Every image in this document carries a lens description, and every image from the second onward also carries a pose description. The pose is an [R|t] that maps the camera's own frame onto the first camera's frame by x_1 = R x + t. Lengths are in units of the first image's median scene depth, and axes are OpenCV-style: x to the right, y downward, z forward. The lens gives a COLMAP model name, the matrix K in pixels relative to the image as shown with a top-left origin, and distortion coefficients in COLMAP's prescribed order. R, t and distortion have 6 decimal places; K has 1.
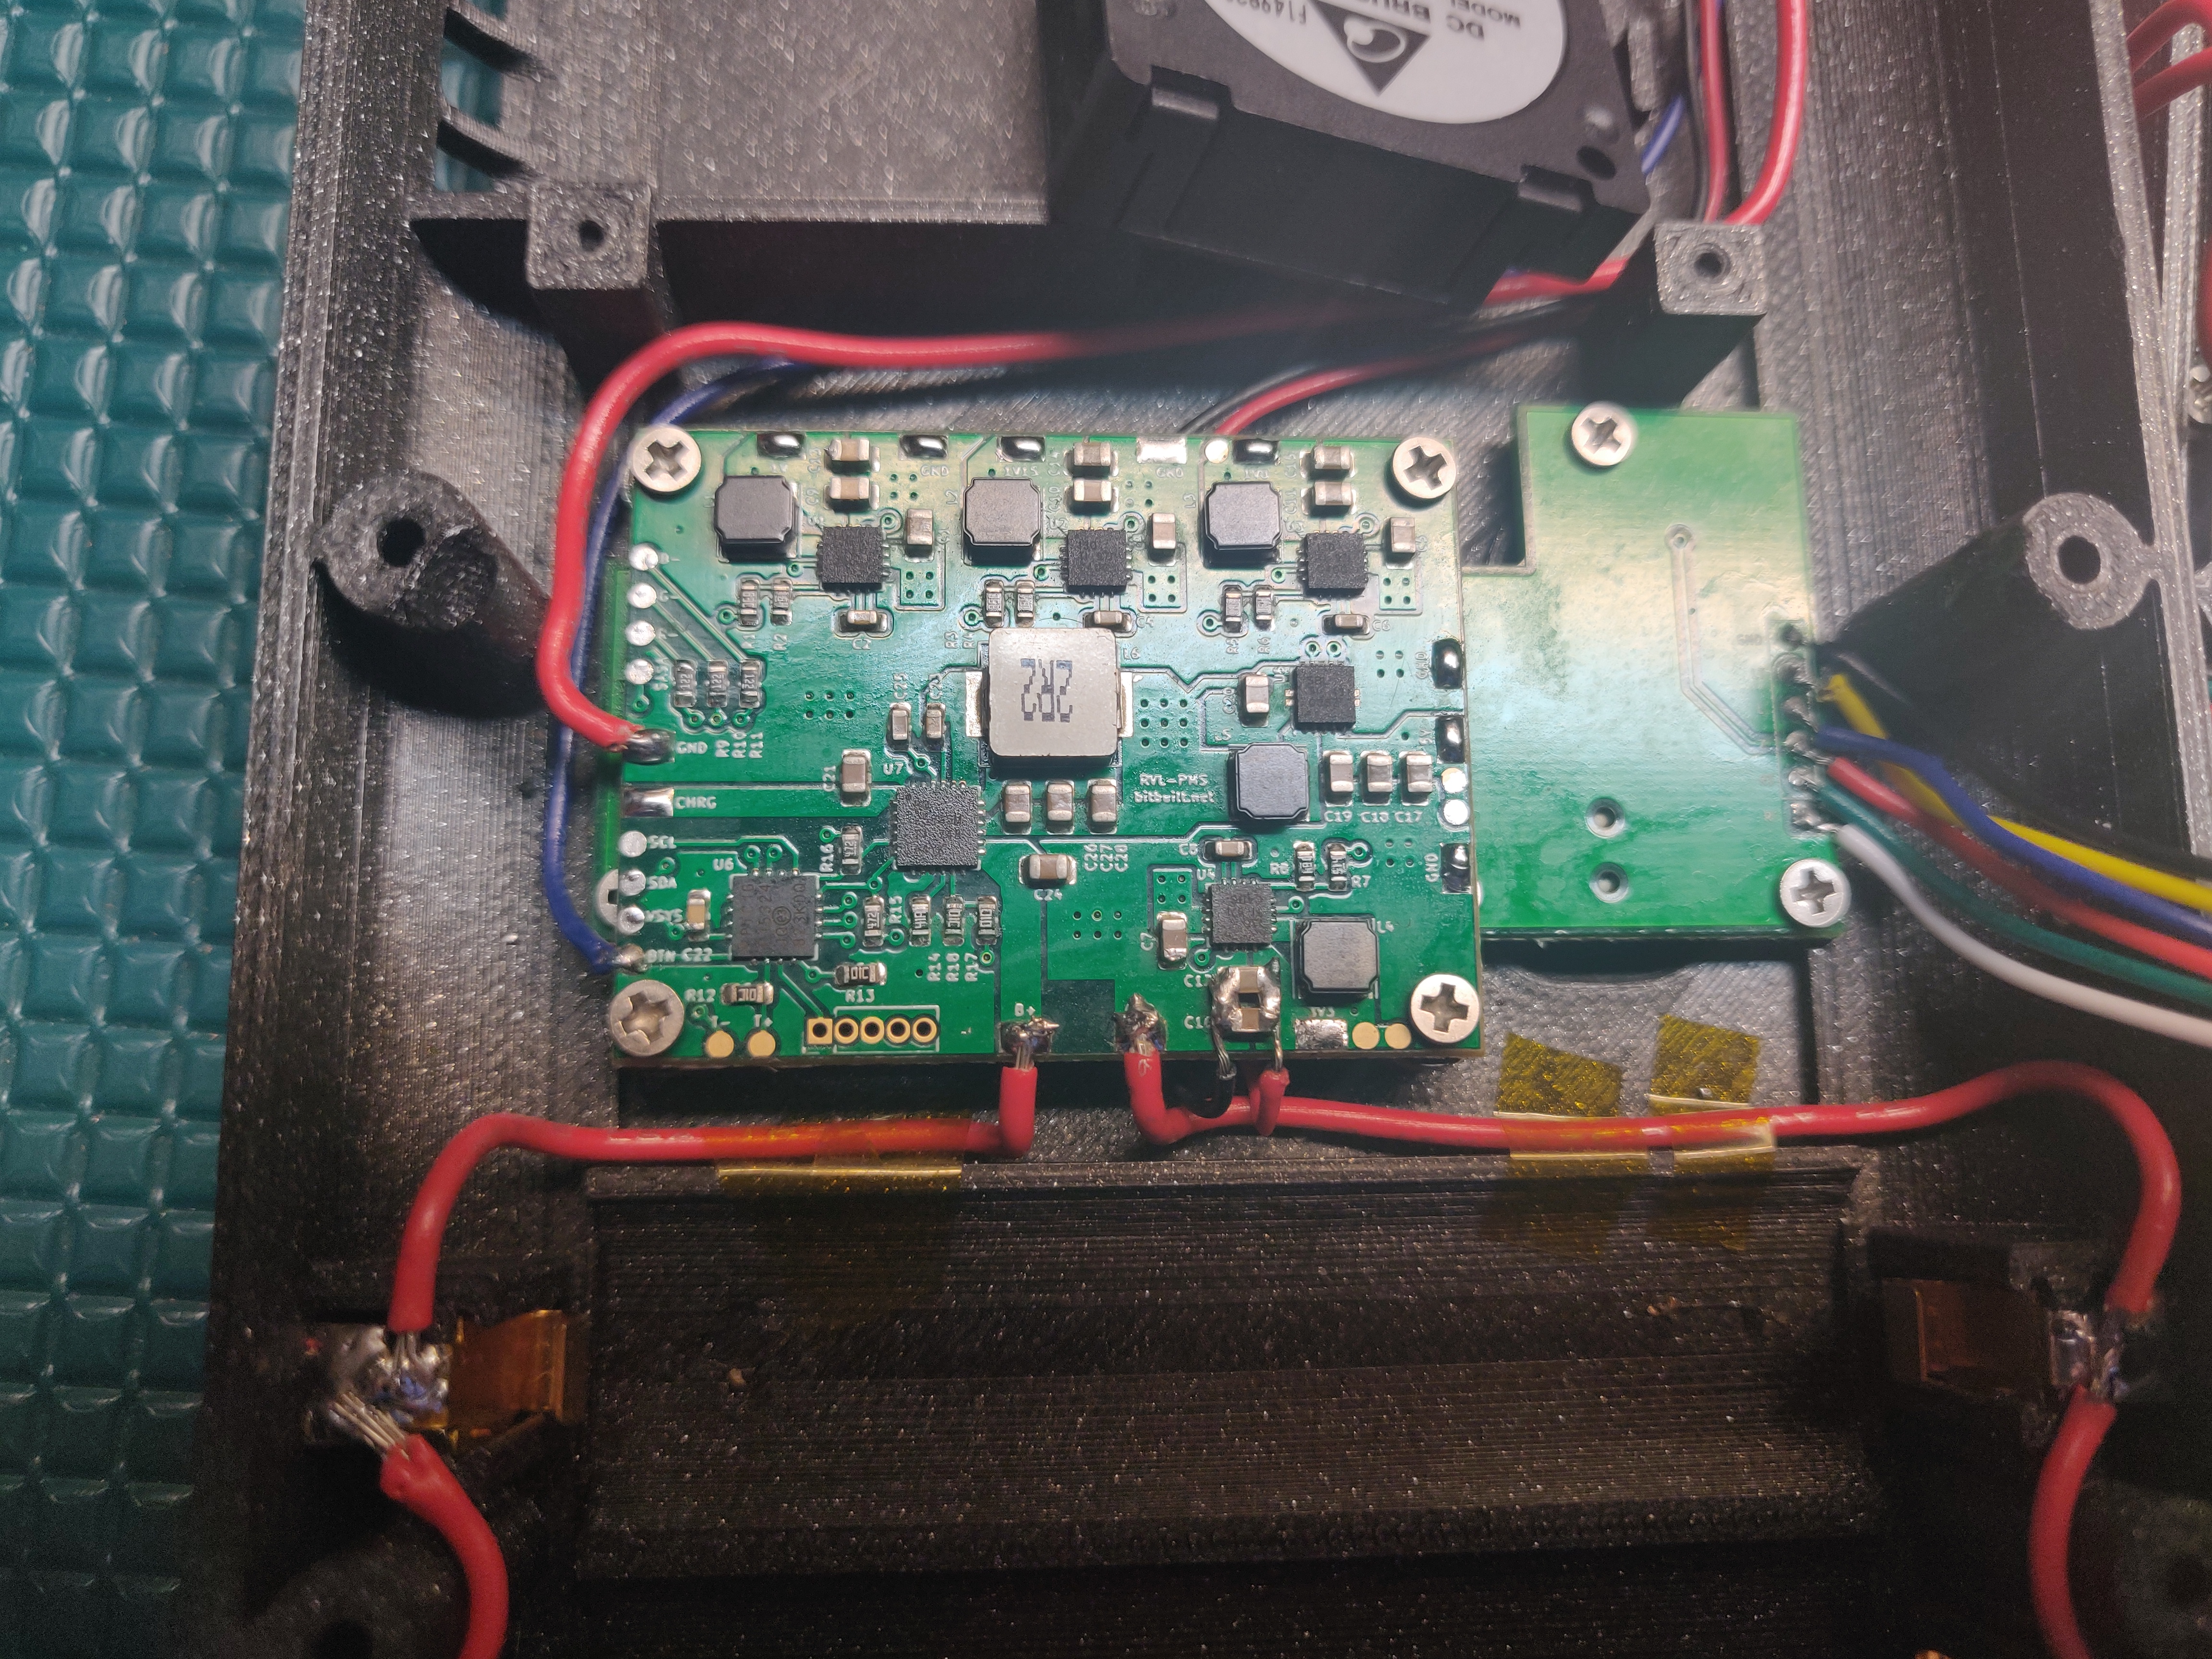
lens RADIAL K [[1910.2, 0, 1203.4], [0, 1910.2, 804.4], [0, 0, 1]] dist [-0.103546, 0.049559]
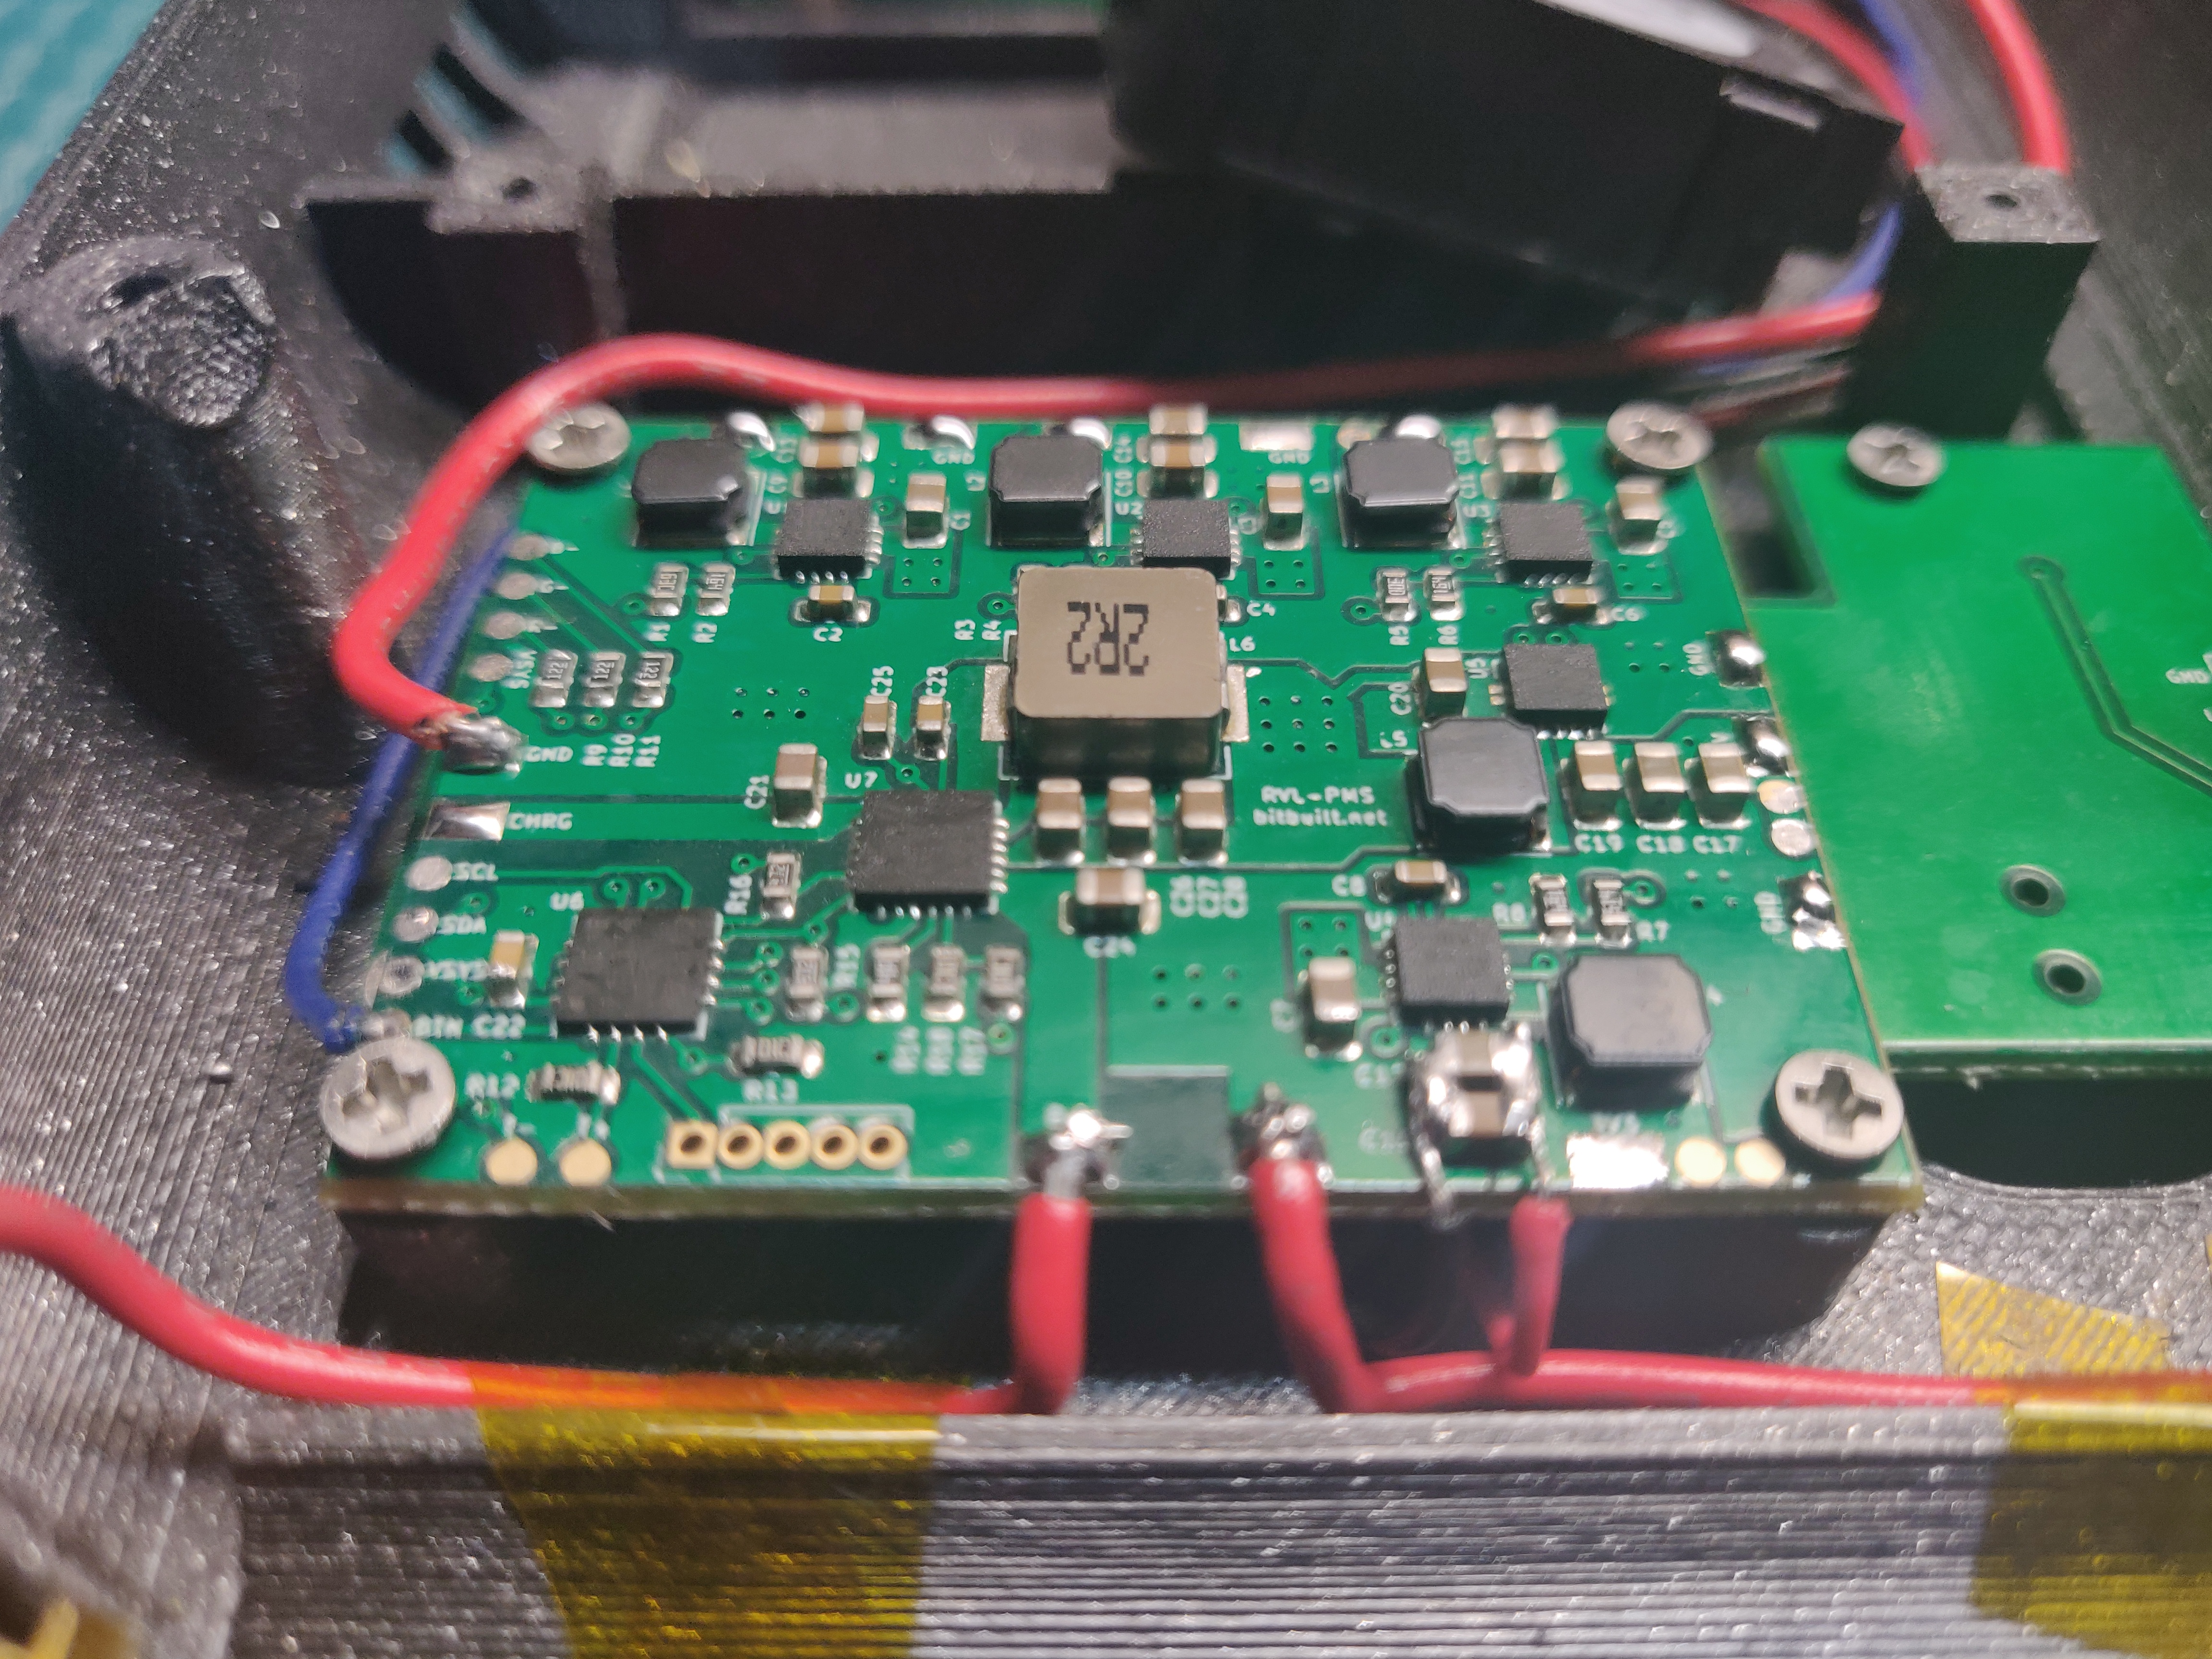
lens RADIAL K [[1910.2, 0, 1113.6], [0, 1910.2, 865.6], [0, 0, 1]] dist [-0.103546, 0.049559]
pose [[0.995523, -0.044396, -0.083445, -0.031045], [-0.002386, 0.870744, -0.491731, 0.311935], [0.094490, 0.489729, 0.866739, 0.487883]]
